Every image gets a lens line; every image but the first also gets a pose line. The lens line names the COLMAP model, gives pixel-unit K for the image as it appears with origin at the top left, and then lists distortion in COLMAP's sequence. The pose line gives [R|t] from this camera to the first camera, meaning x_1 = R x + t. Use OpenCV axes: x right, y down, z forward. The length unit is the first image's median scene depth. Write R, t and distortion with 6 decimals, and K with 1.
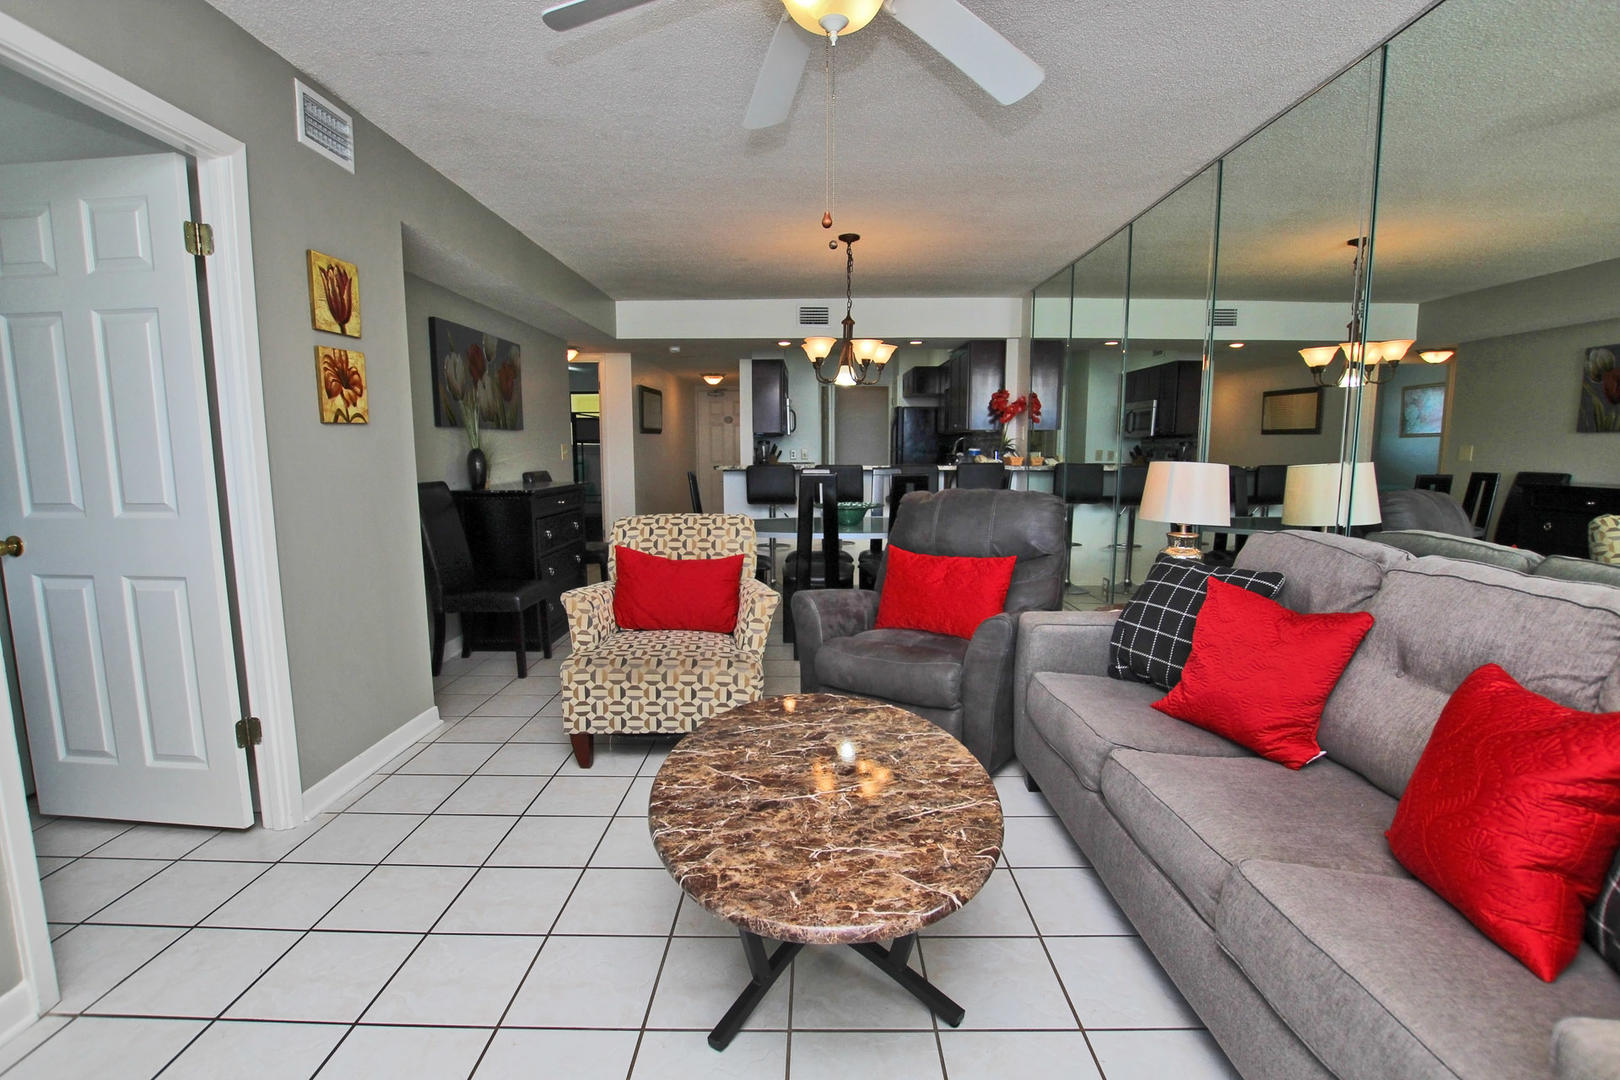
lens RADIAL K [[753.6, 0, 807.3], [0, 753.6, 548.7], [0, 0, 1]] dist [-0.033998, 0.005778]
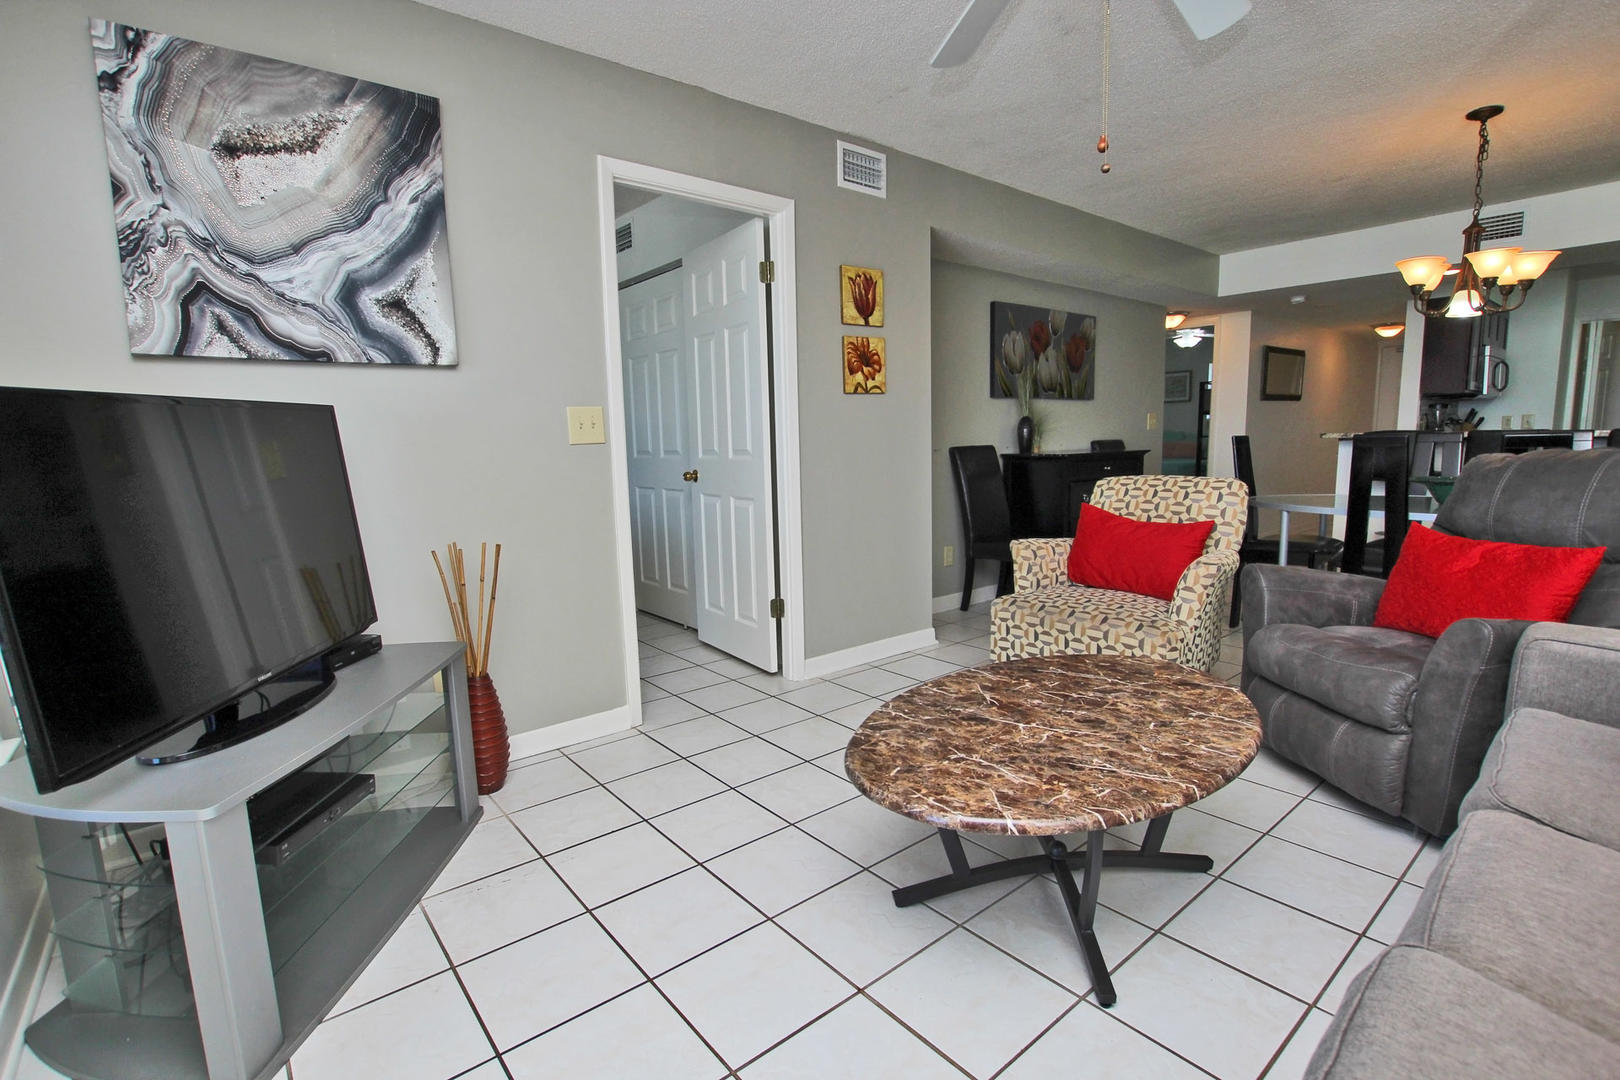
lens RADIAL K [[753.6, 0, 807.3], [0, 753.6, 548.7], [0, 0, 1]] dist [-0.033998, 0.005778]
pose [[0.643051, 0.098746, -0.759430, 0.359514], [-0.080305, 0.994880, 0.061363, 0.031814], [0.761601, 0.021526, 0.647689, 0.068163]]
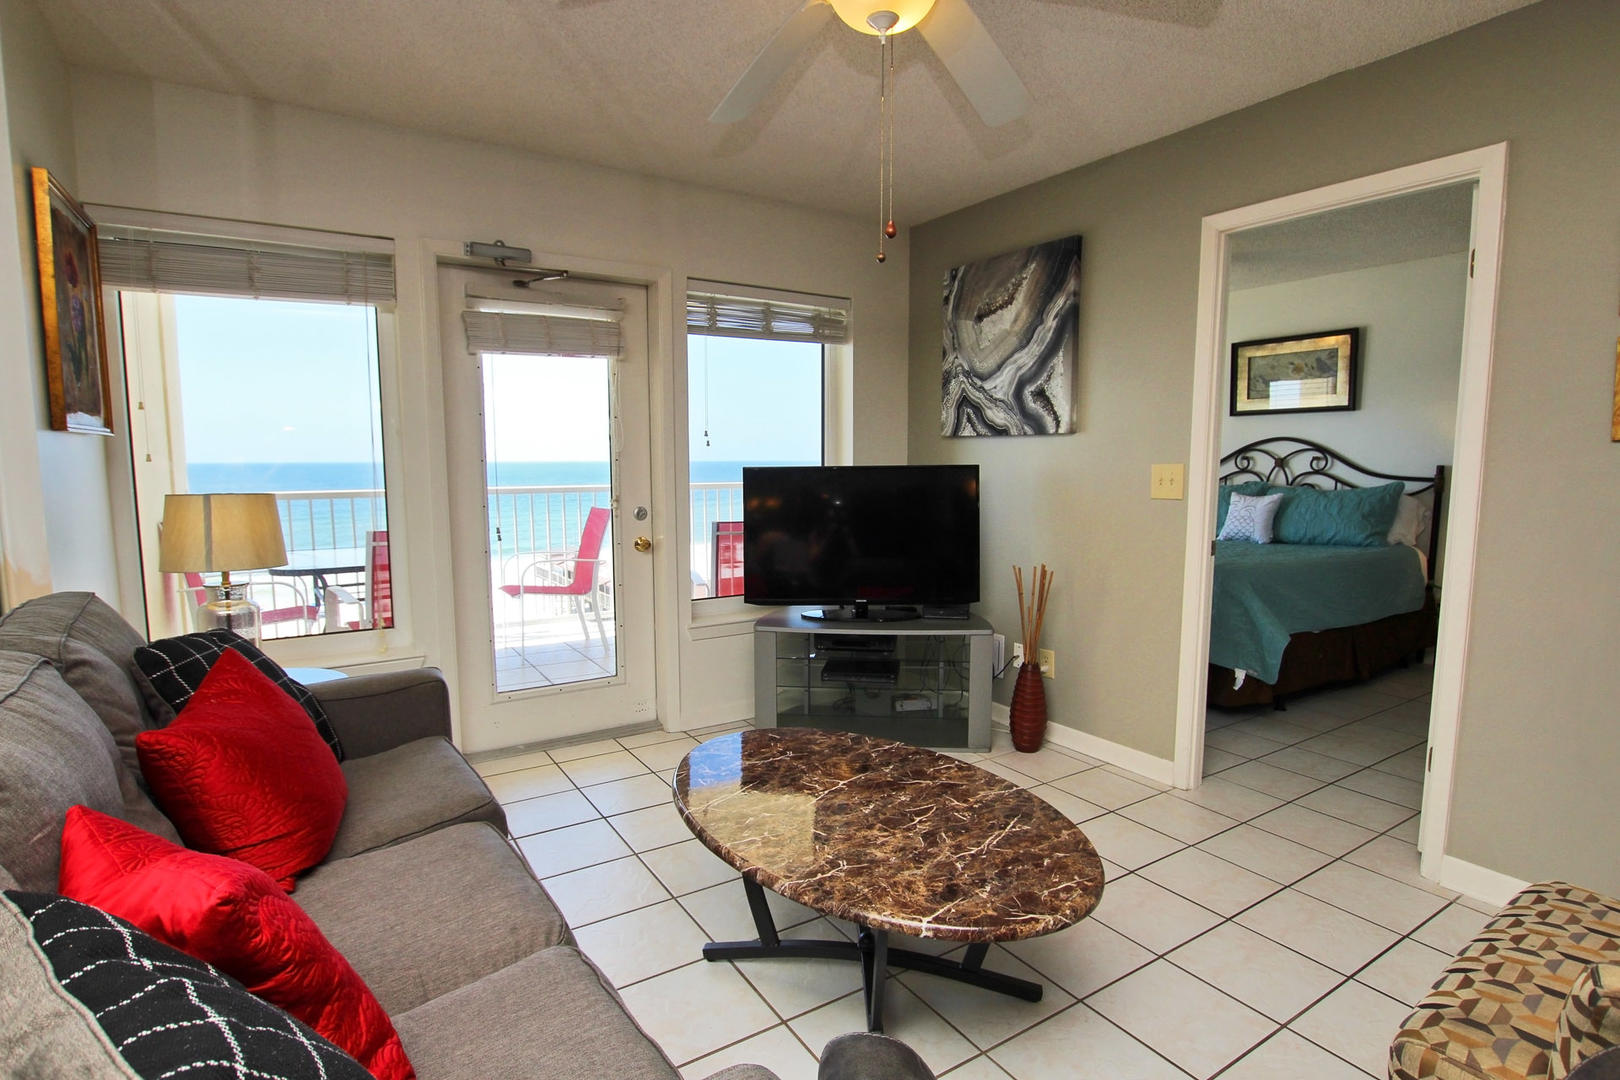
lens RADIAL K [[808.0, 0, 819.6], [0, 808.0, 543.0], [0, 0, 1]] dist [-0.002805, -0.000186]
pose [[-0.827687, 0.060689, -0.557899, 0.436826], [-0.073192, 0.973970, 0.214536, -0.177559], [0.556397, 0.218402, -0.801700, 1.184308]]
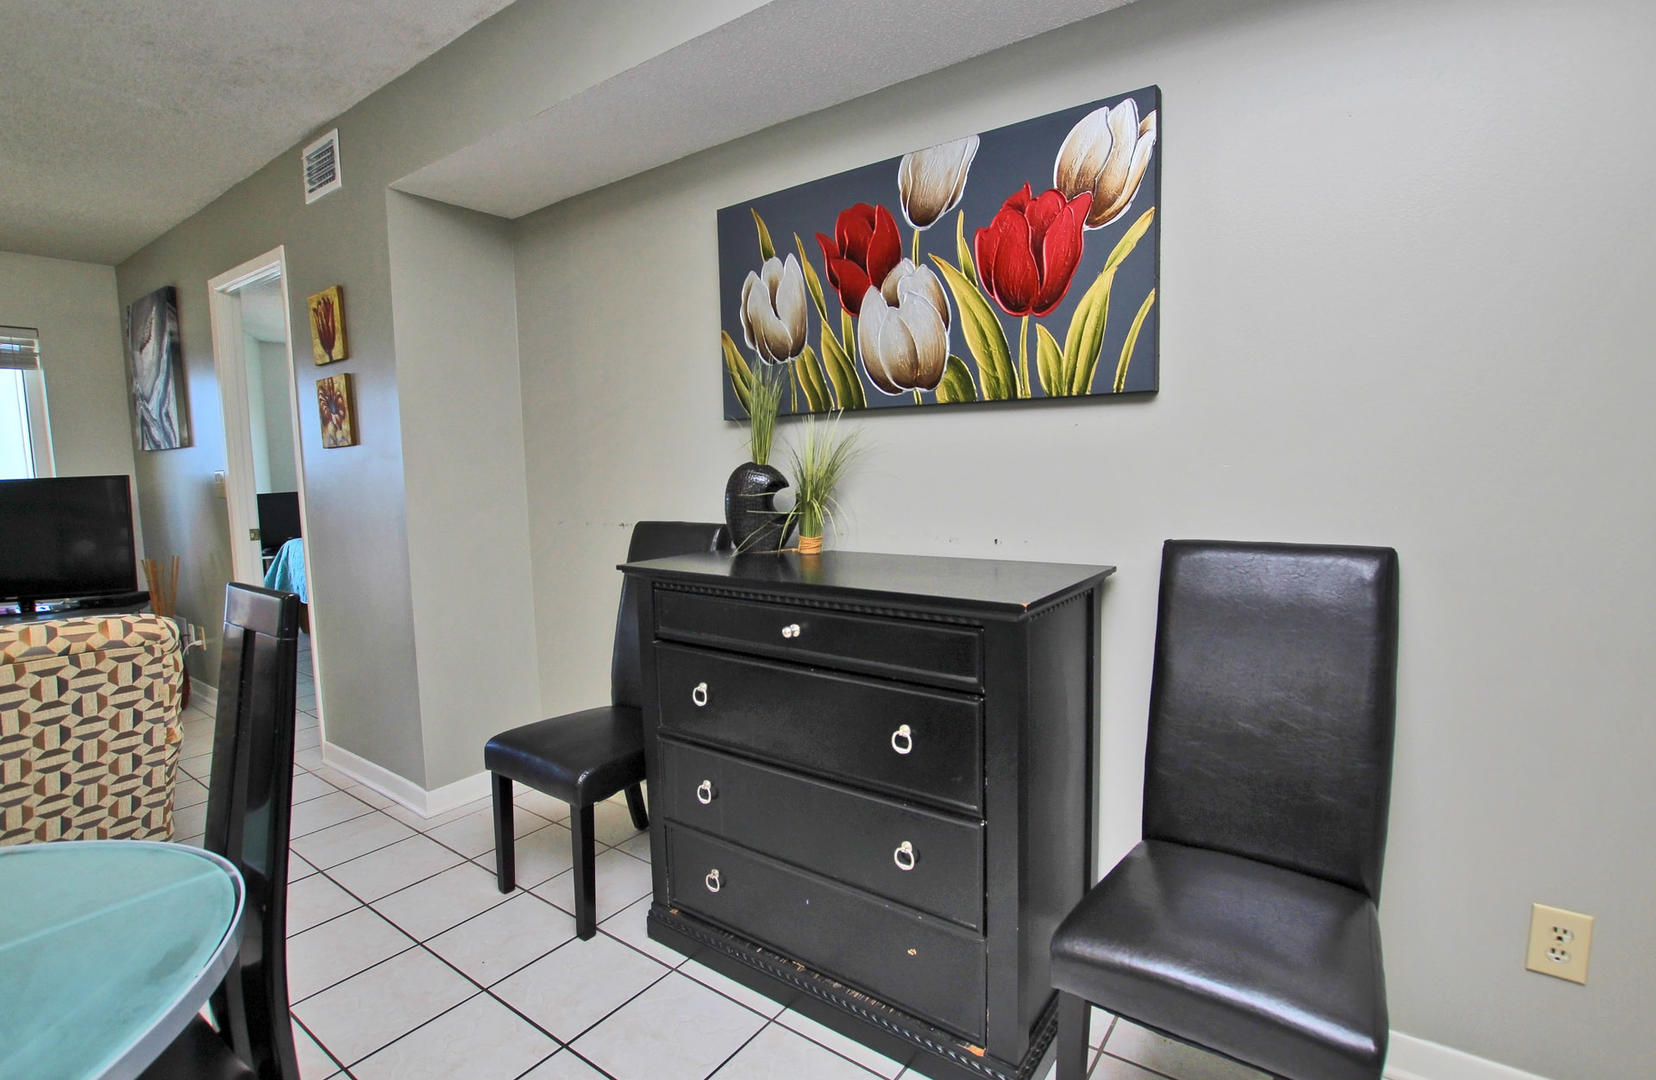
lens RADIAL K [[765.2, 0, 828.0], [0, 765.2, 540.0], [0, 0, 1]] dist [-0.001895, -0.000352]
pose [[-0.583380, 0.089343, -0.807271, -0.146198], [-0.088857, 0.980945, 0.172777, -0.293717], [0.807324, 0.172527, -0.564325, 2.230160]]
